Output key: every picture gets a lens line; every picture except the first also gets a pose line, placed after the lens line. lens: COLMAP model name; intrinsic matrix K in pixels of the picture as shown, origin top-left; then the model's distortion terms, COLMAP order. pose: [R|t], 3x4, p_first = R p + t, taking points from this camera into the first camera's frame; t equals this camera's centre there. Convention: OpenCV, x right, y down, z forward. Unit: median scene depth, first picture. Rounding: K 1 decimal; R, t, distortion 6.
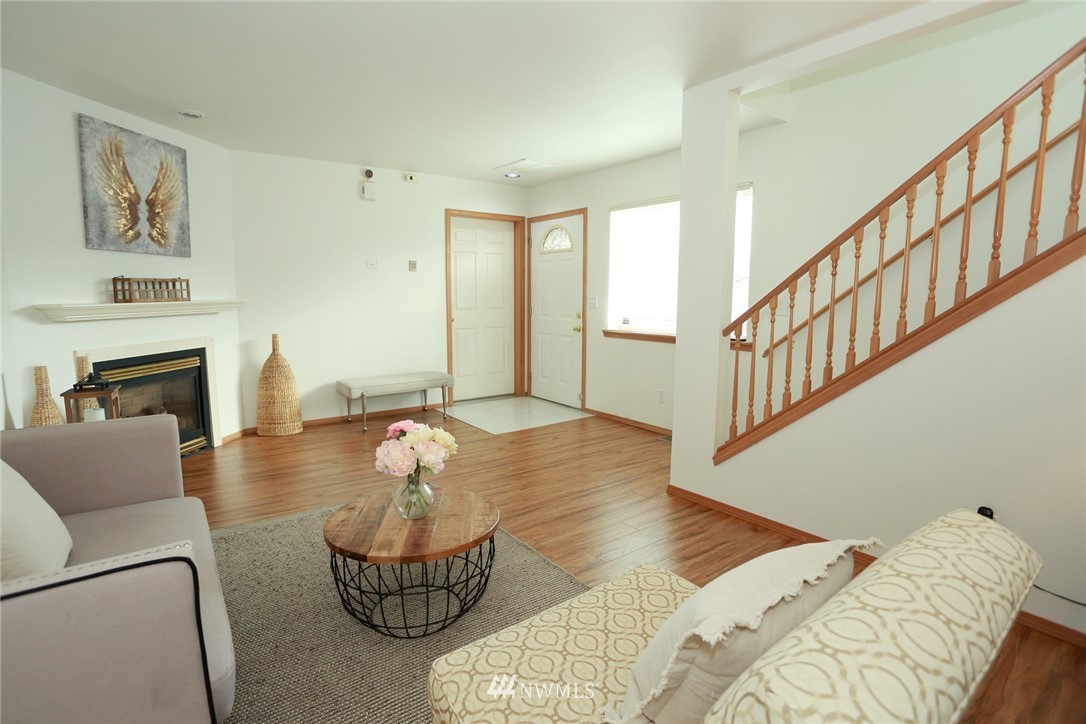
lens RADIAL K [[527.2, 0, 536.2], [0, 527.2, 358.9], [0, 0, 1]] dist [-0.078043, 0.034922]
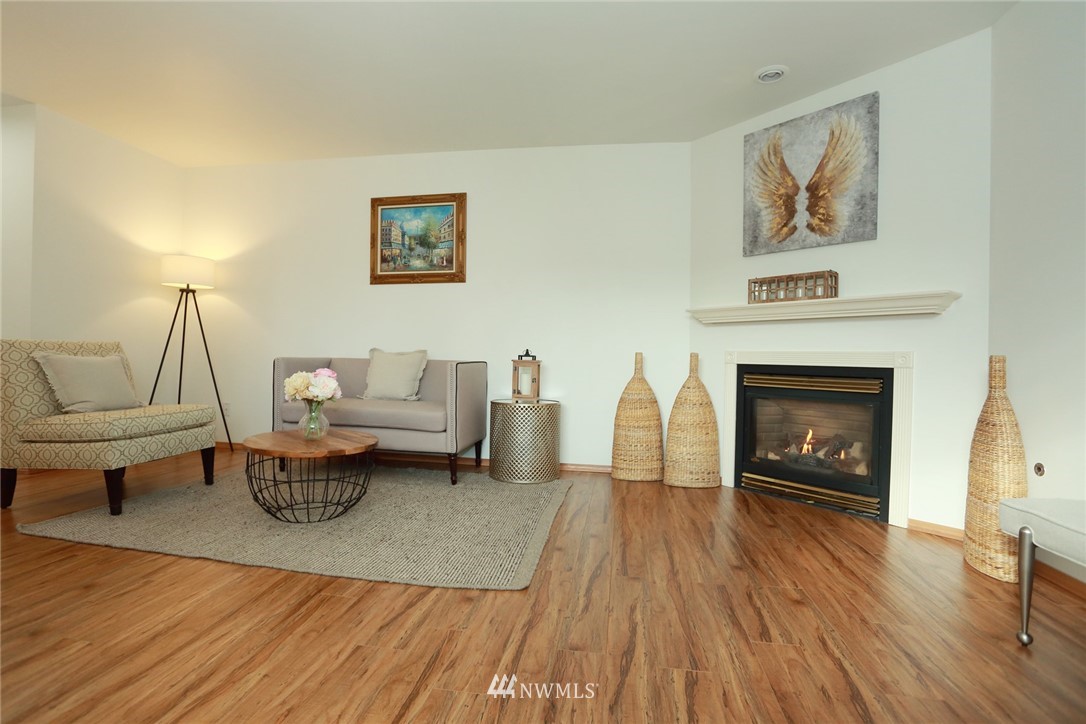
lens RADIAL K [[527.2, 0, 536.2], [0, 527.2, 358.9], [0, 0, 1]] dist [-0.078043, 0.034922]
pose [[-0.711999, -0.013091, -0.702058, 0.161912], [-0.111612, 0.989225, 0.094746, -0.050973], [0.693253, 0.145817, -0.705789, 1.265765]]
